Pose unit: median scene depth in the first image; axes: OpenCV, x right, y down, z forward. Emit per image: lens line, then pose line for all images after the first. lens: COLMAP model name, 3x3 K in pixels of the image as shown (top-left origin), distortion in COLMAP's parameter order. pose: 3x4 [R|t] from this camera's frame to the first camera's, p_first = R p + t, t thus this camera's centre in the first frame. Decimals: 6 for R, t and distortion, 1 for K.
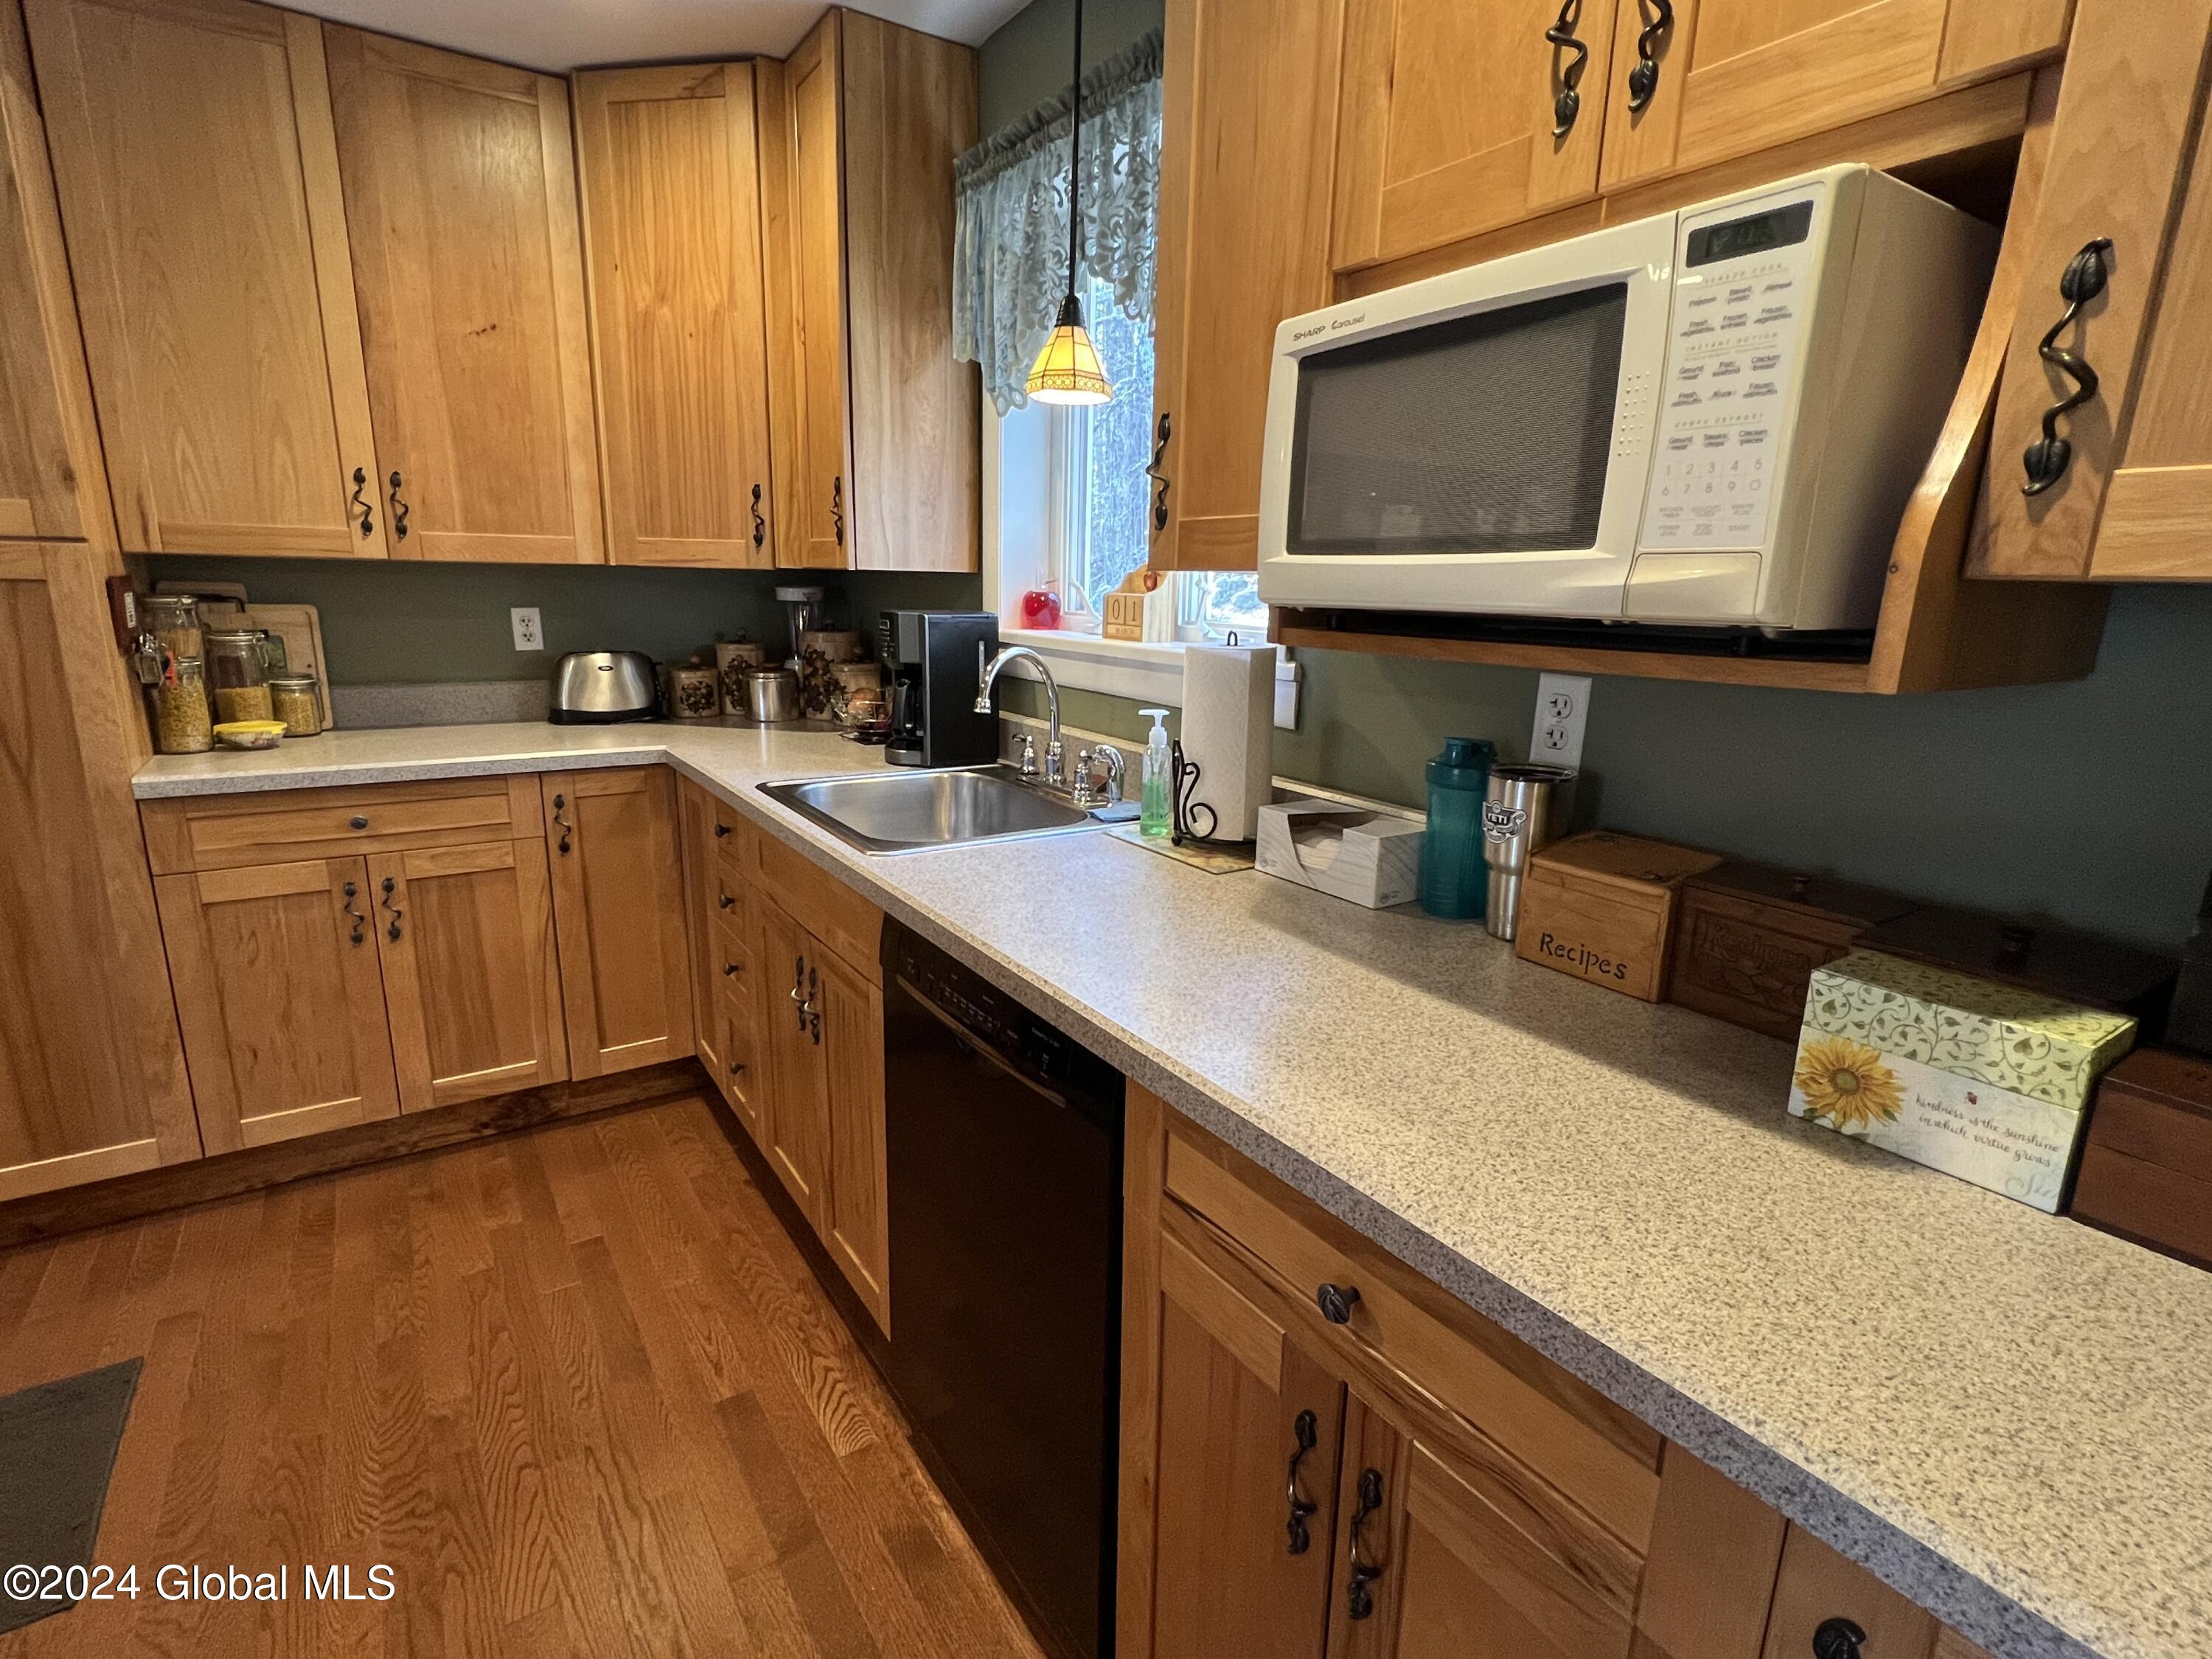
lens RADIAL K [[1079.1, 0, 1105.8], [0, 1079.1, 835.5], [0, 0, 1]] dist [-0.002144, 0.000612]
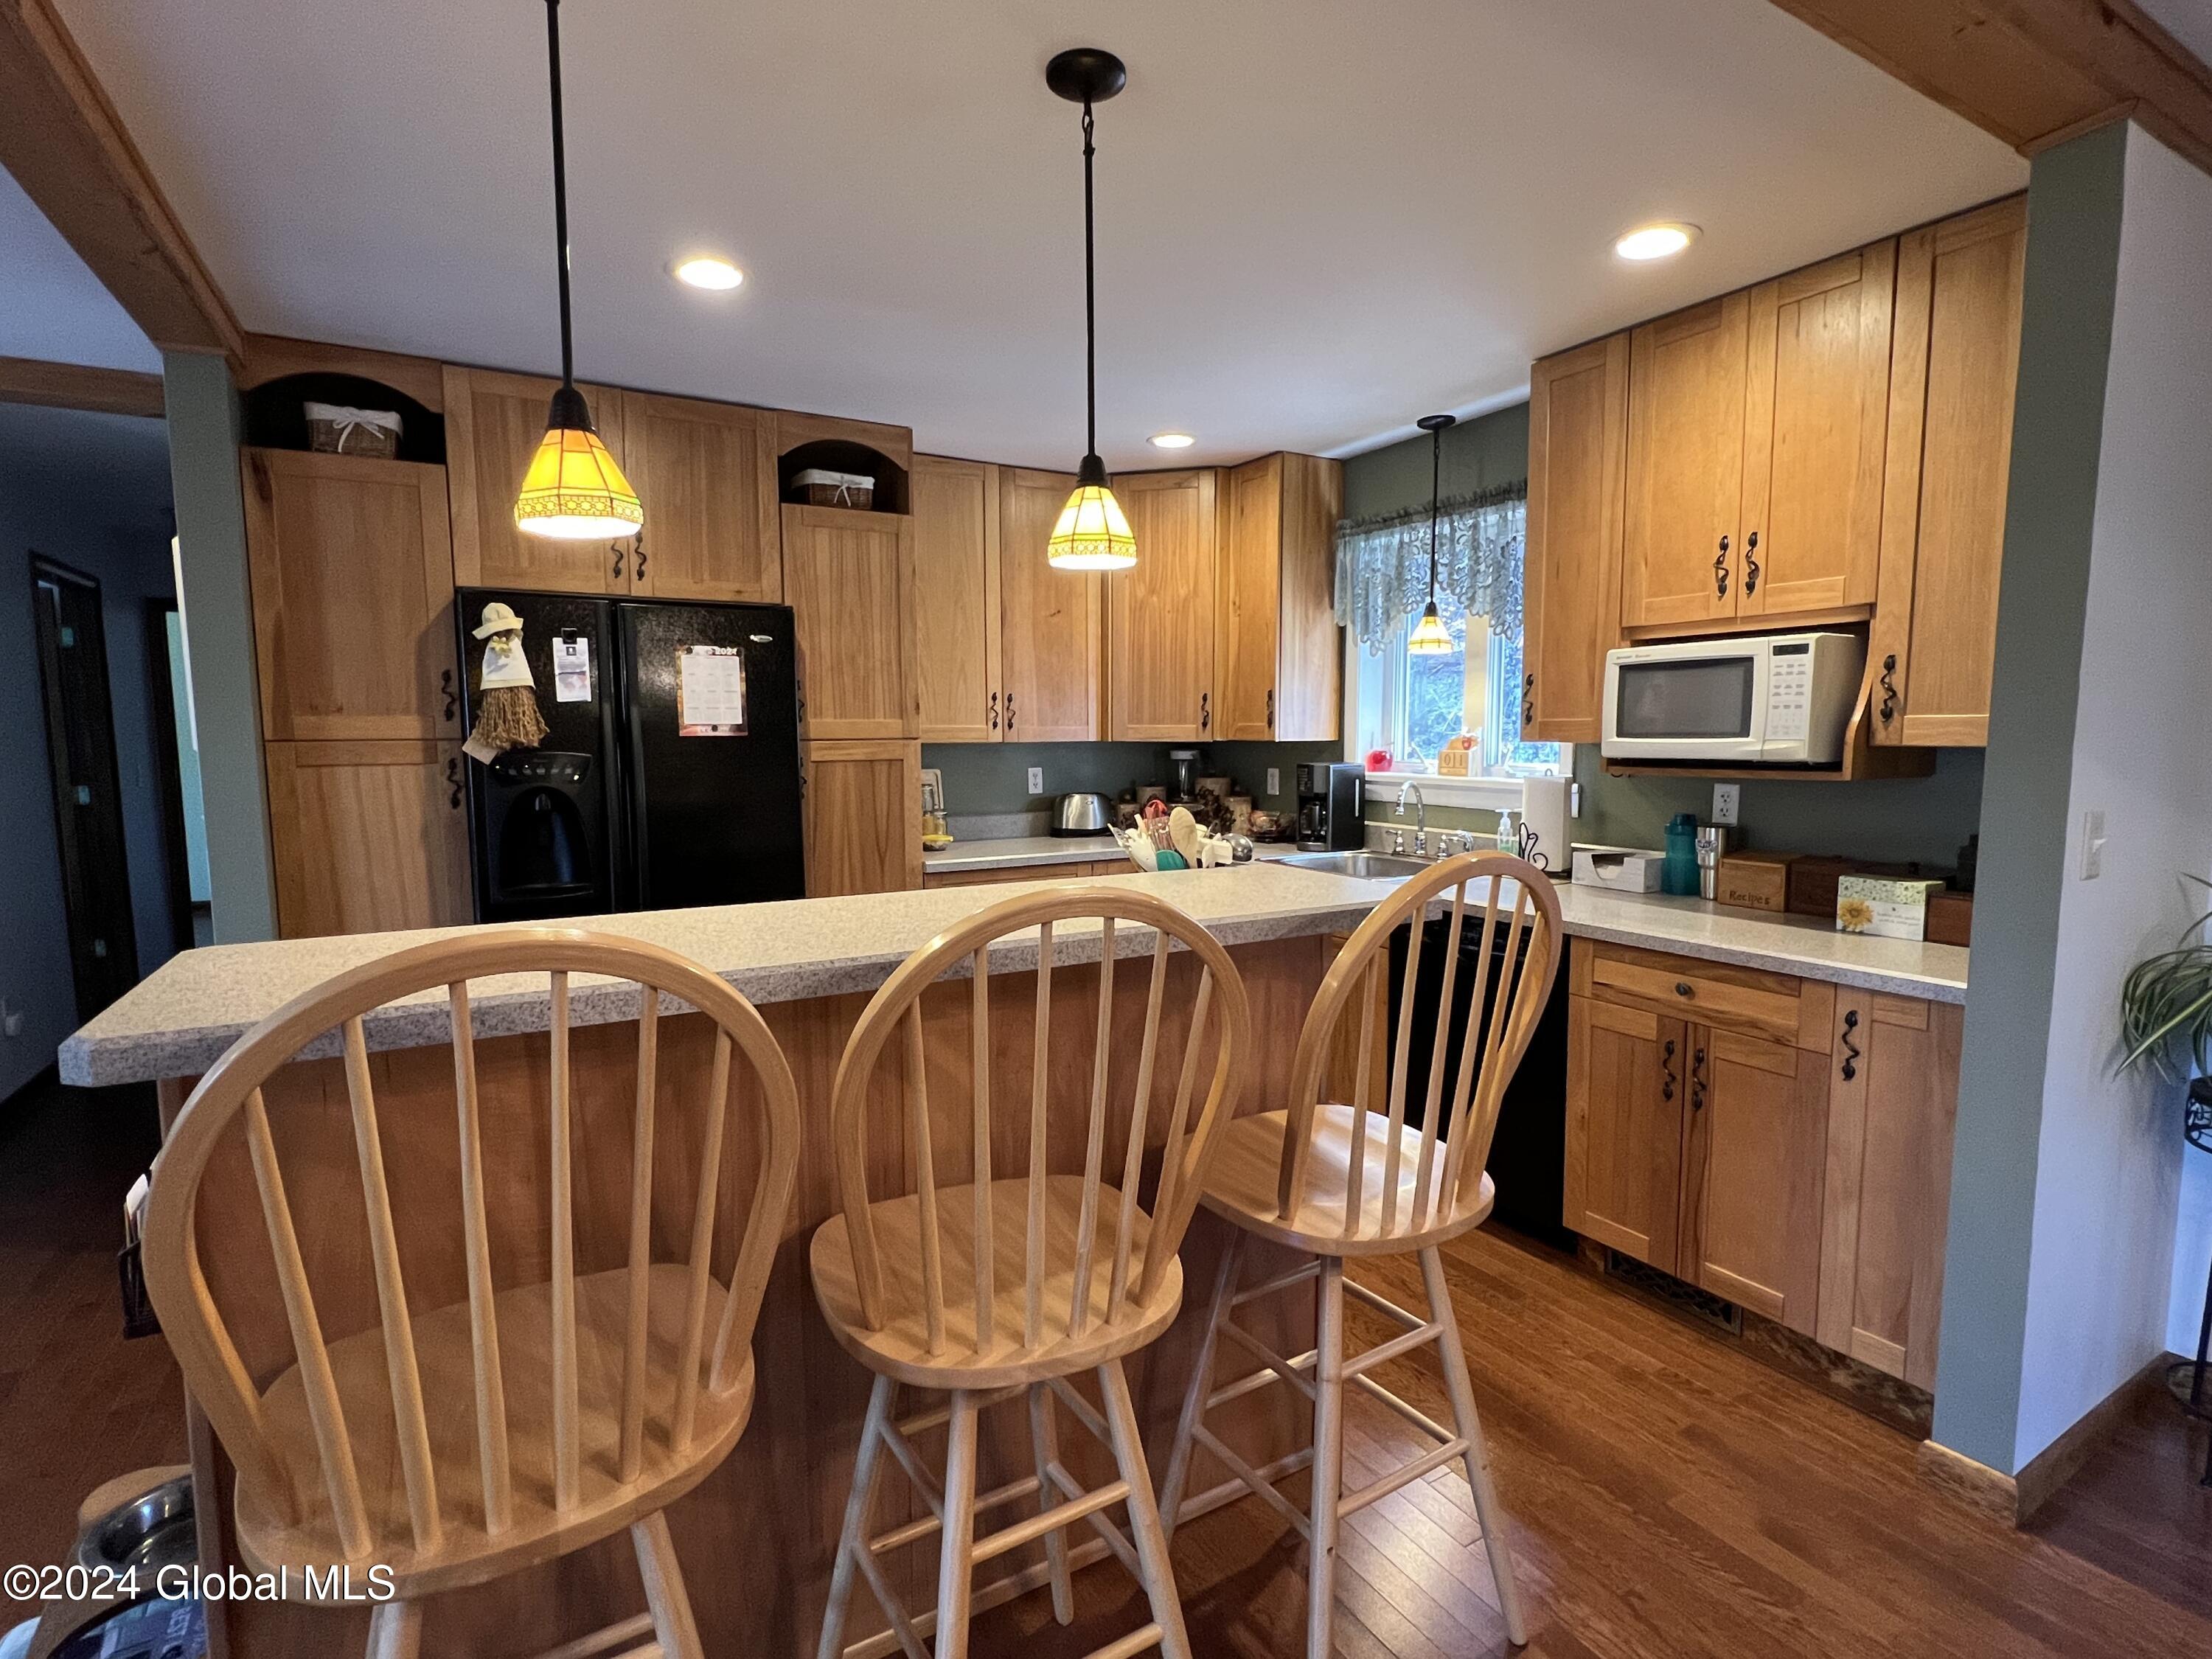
lens RADIAL K [[1079.1, 0, 1106.1], [0, 1079.1, 833.4], [0, 0, 1]] dist [-0.002144, 0.000612]
pose [[0.997729, -0.021973, -0.063675, -0.419565], [0.013099, 0.990544, -0.136571, 0.141289], [0.066074, 0.135426, 0.988582, -0.750492]]
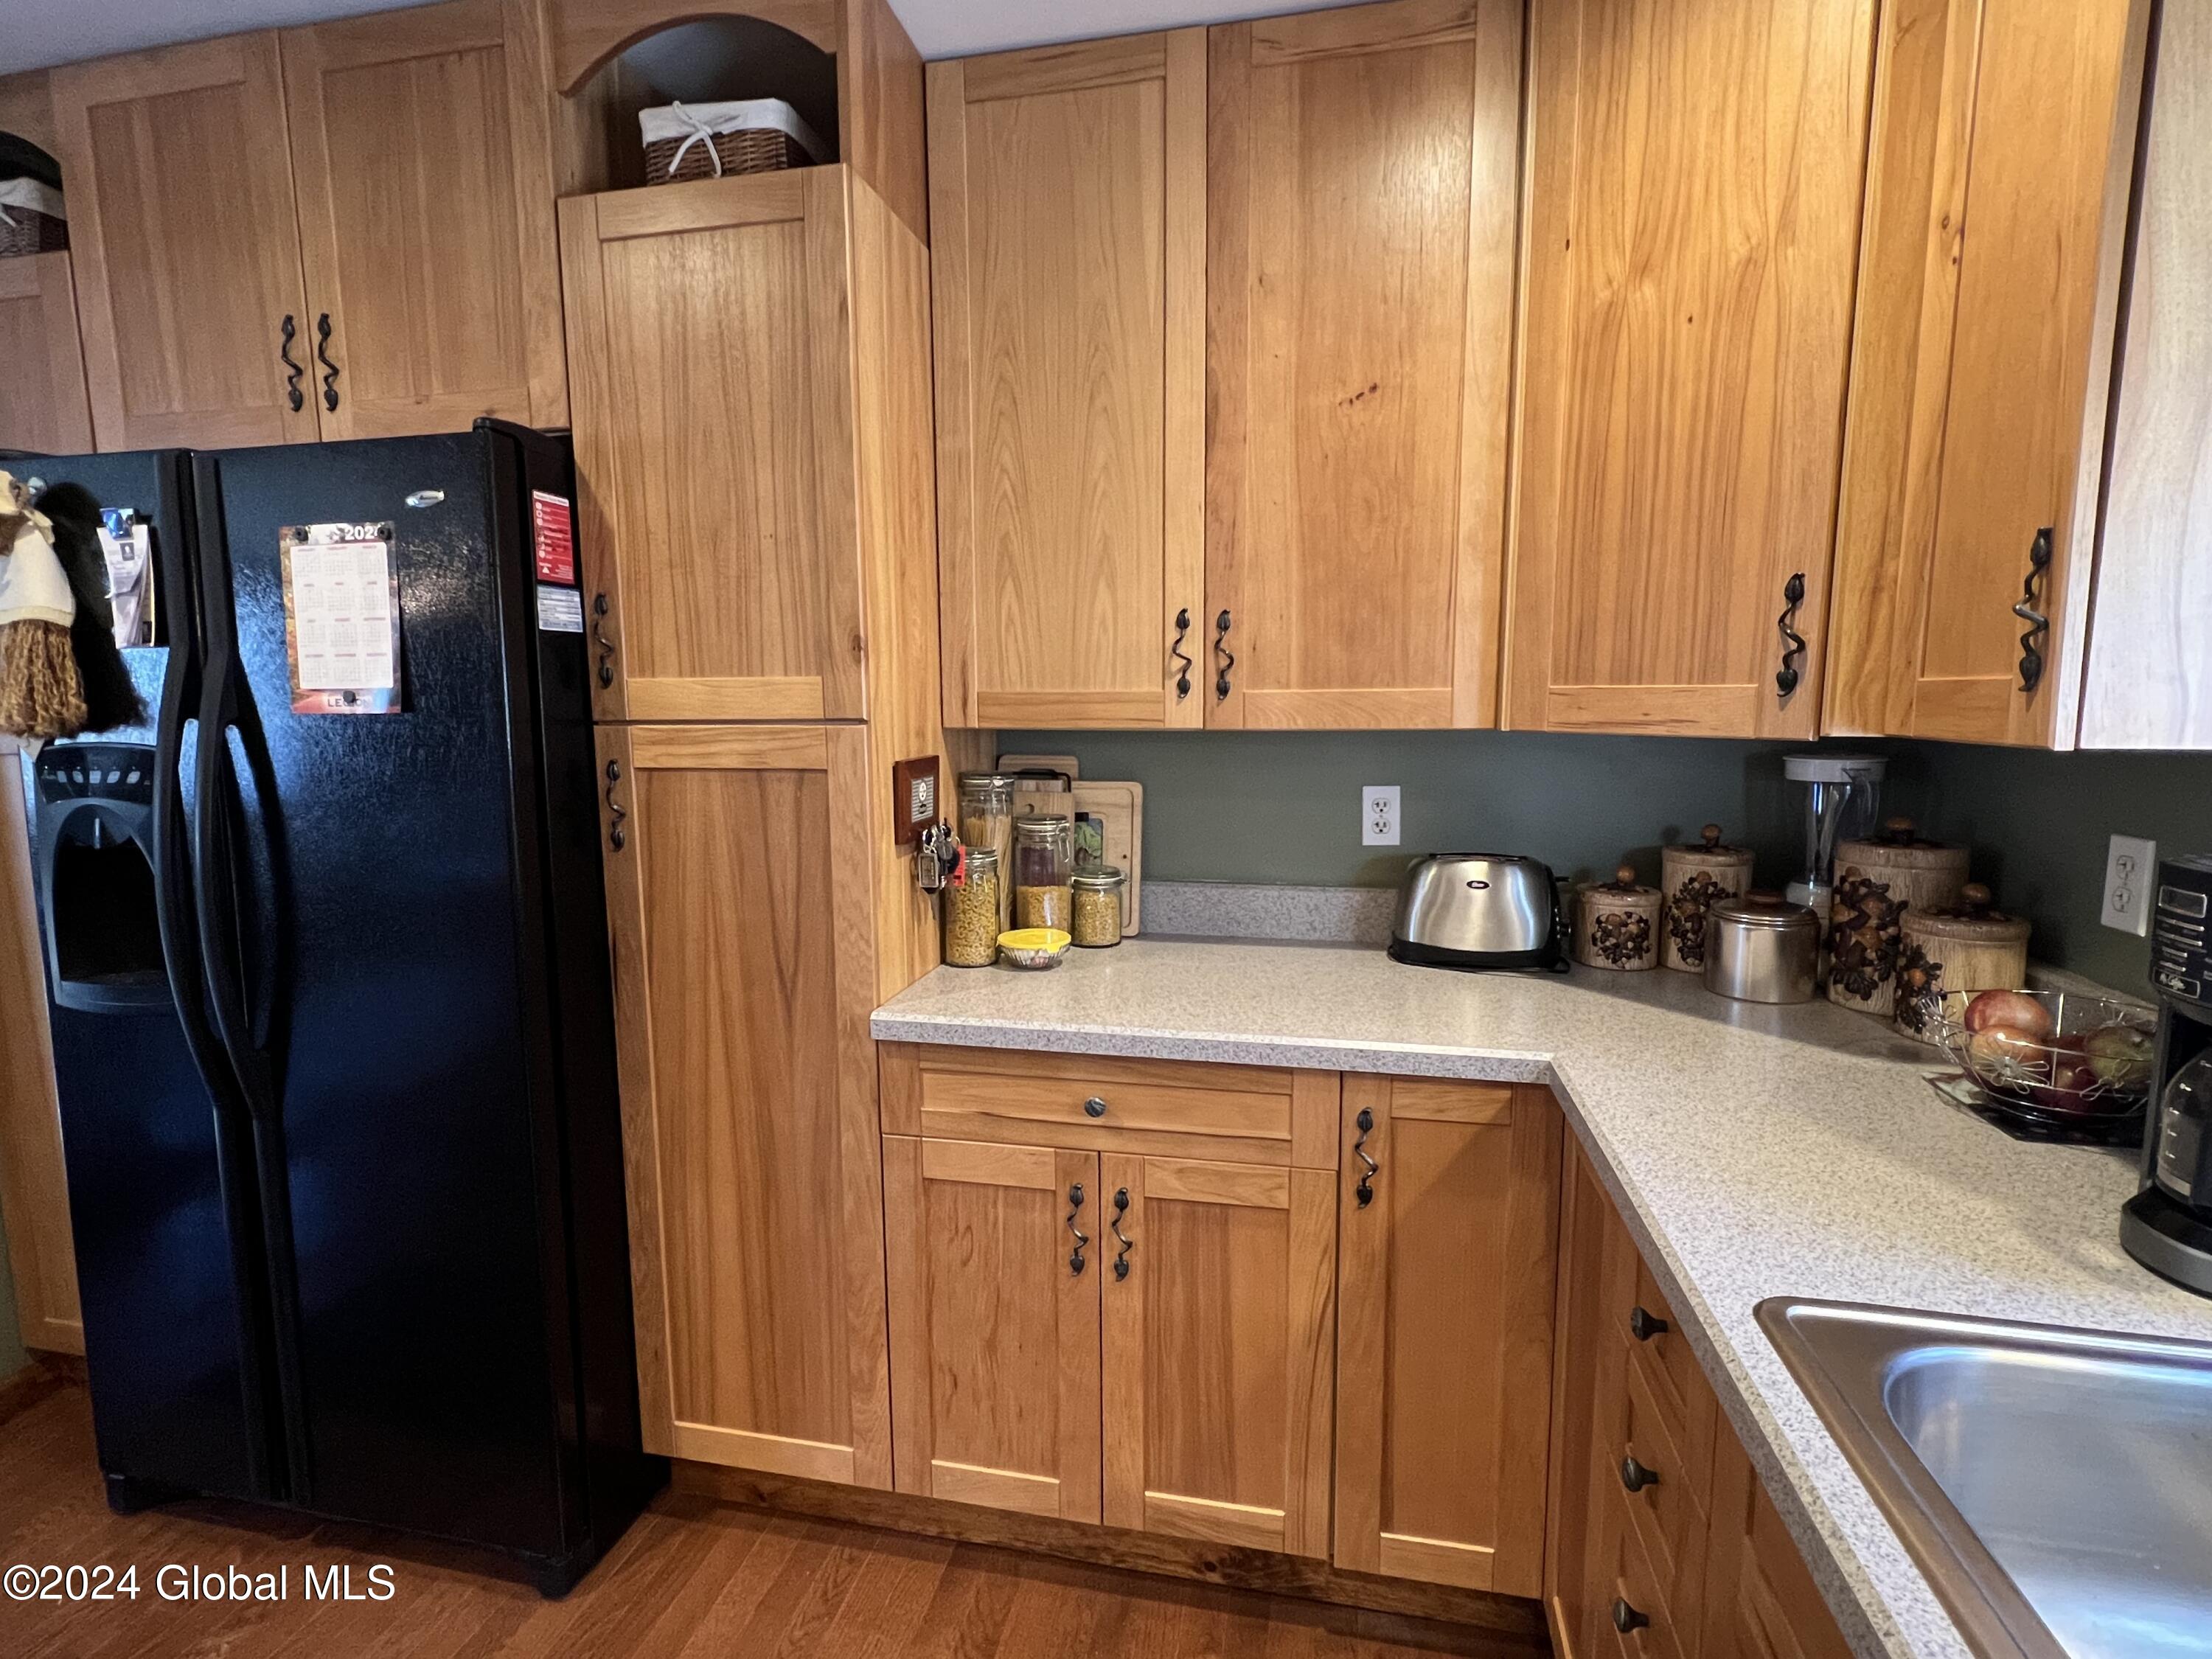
lens RADIAL K [[1079.1, 0, 1097.9], [0, 1079.1, 834.3], [0, 0, 1]] dist [-0.002144, 0.000612]
pose [[0.690893, 0.062776, -0.720227, -0.200357], [-0.145523, 0.987908, -0.053489, -0.147062], [0.708160, 0.141765, 0.691674, 0.490670]]
